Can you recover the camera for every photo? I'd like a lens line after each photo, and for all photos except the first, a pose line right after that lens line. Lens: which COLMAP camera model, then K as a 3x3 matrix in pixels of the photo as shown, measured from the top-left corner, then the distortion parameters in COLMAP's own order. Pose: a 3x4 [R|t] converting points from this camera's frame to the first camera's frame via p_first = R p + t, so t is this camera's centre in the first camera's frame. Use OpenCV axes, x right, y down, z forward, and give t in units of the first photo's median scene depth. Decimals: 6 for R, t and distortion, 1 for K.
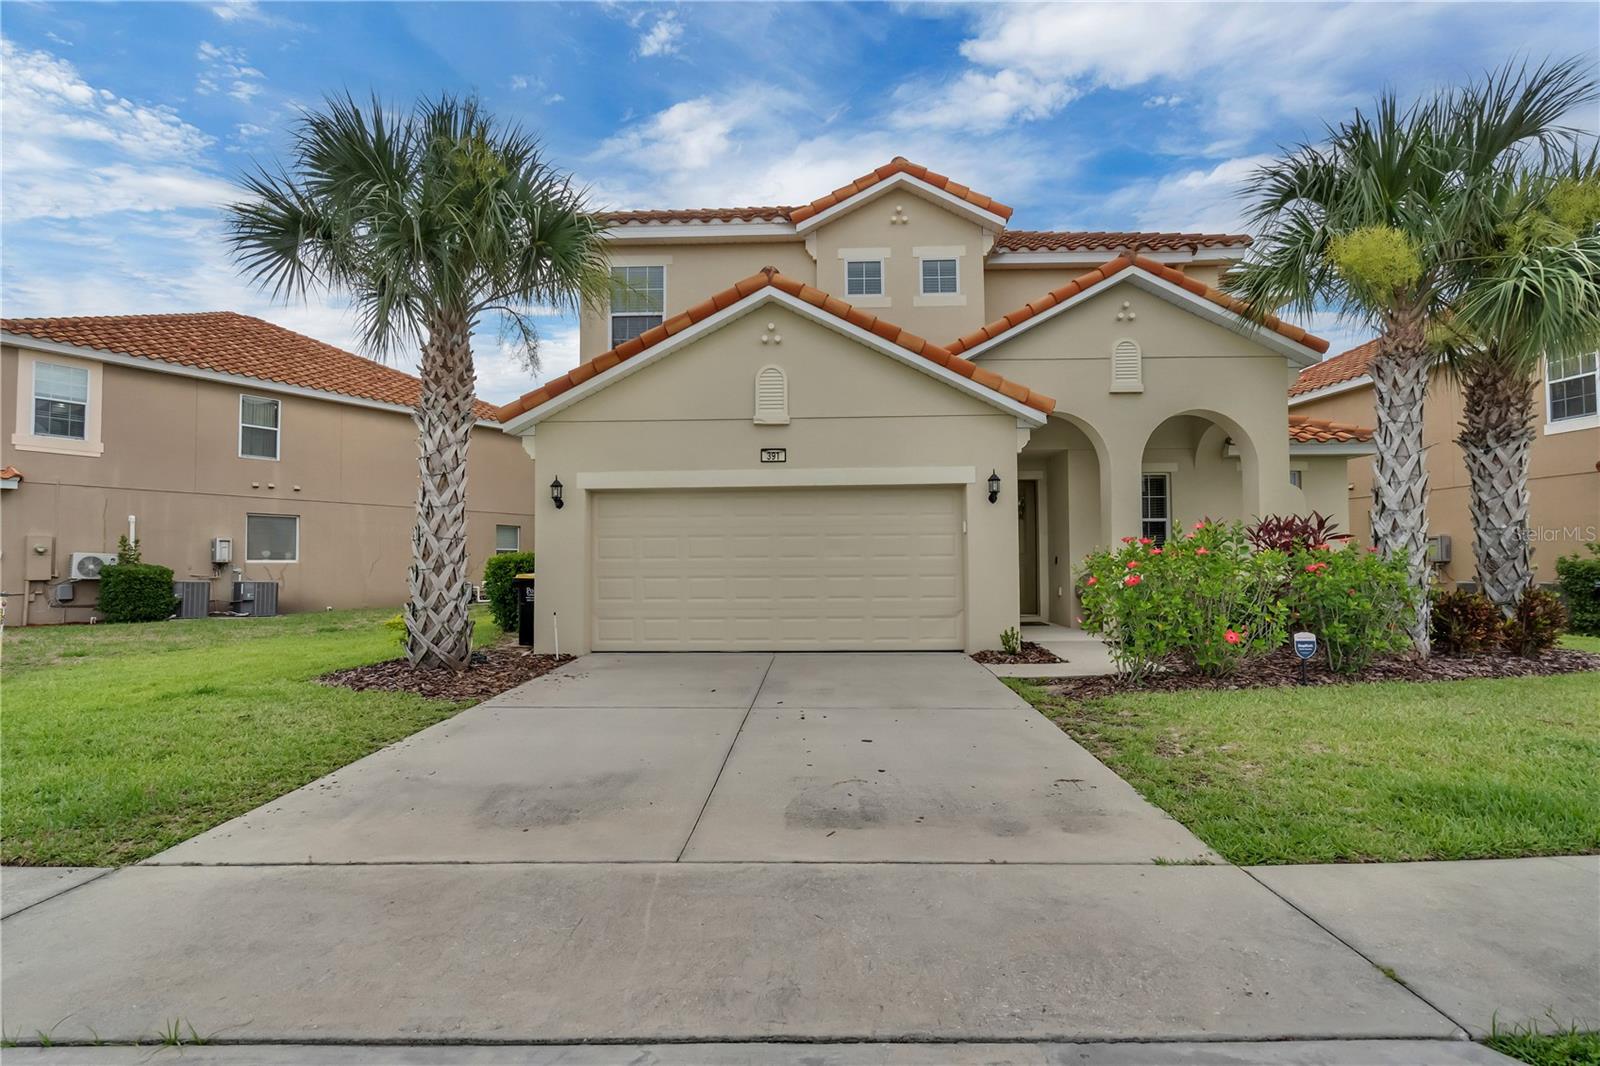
lens RADIAL K [[730.5, 0, 797.1], [0, 730.5, 531.0], [0, 0, 1]] dist [0.000226, 0.000875]
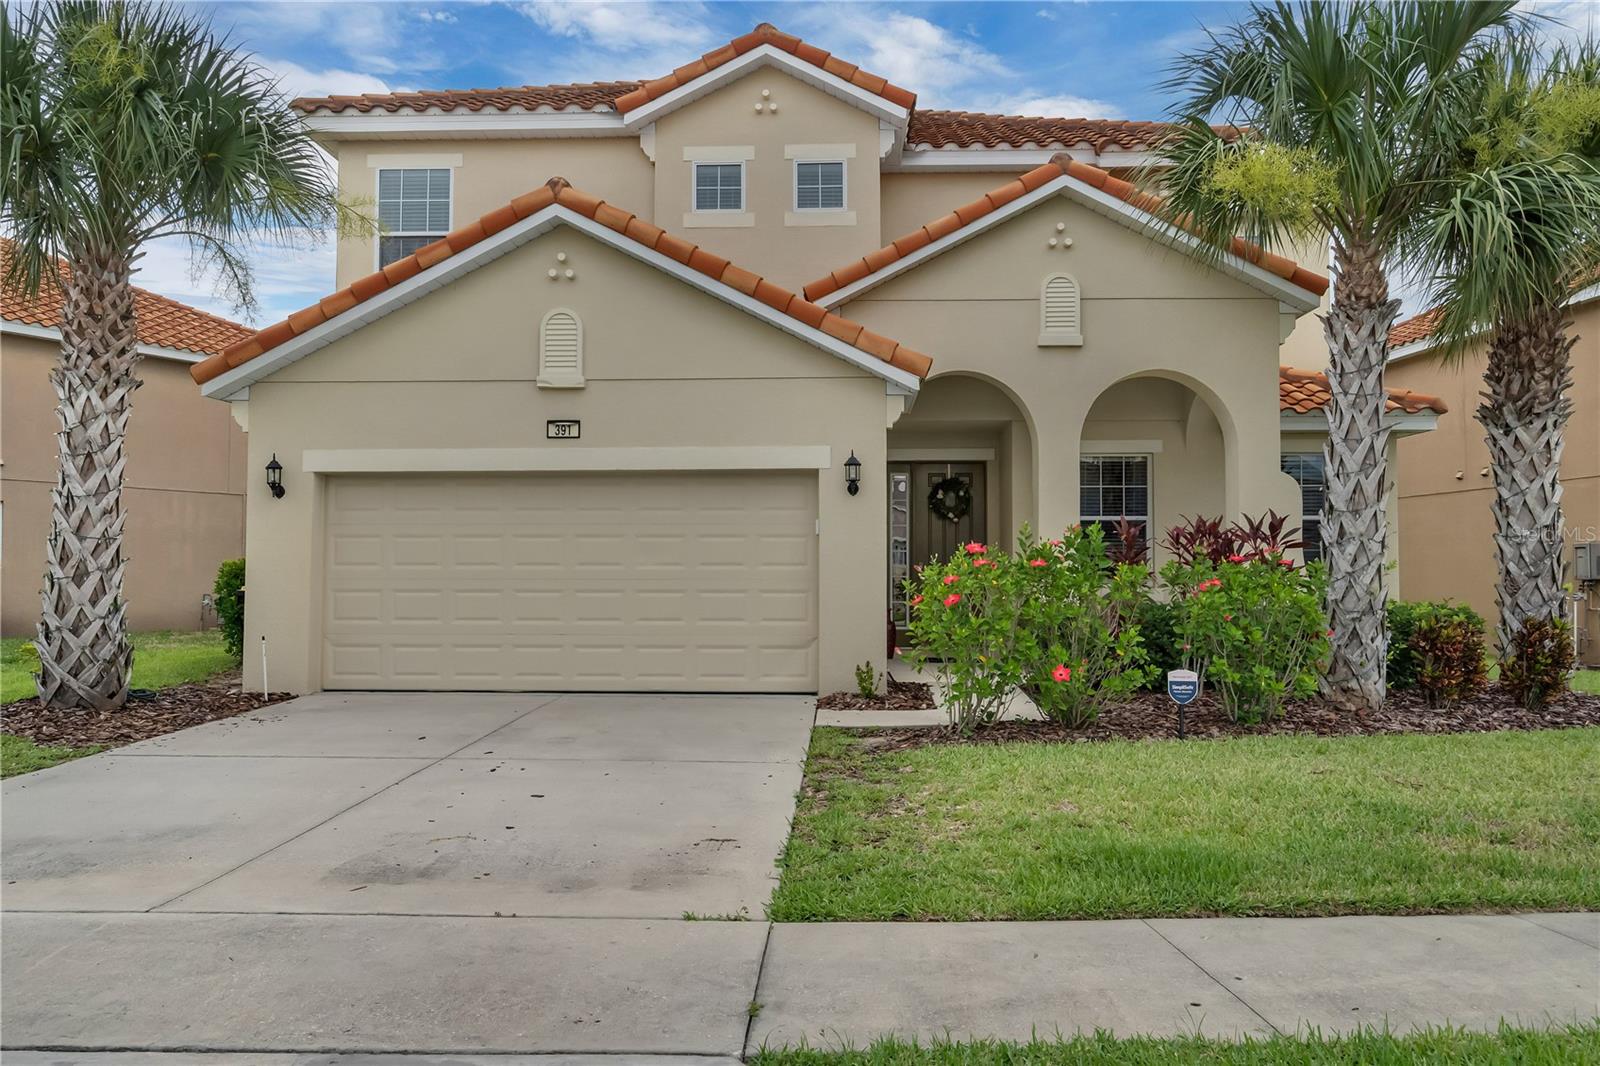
lens RADIAL K [[1086.5, 0, 800.9], [0, 1086.5, 519.5], [0, 0, 1]] dist [0.006611, 0.000921]
pose [[0.999906, 0.008254, -0.010924, 0.241247], [-0.008309, 0.999953, -0.004965, -0.008383], [0.010883, 0.005055, 0.999928, -0.118307]]
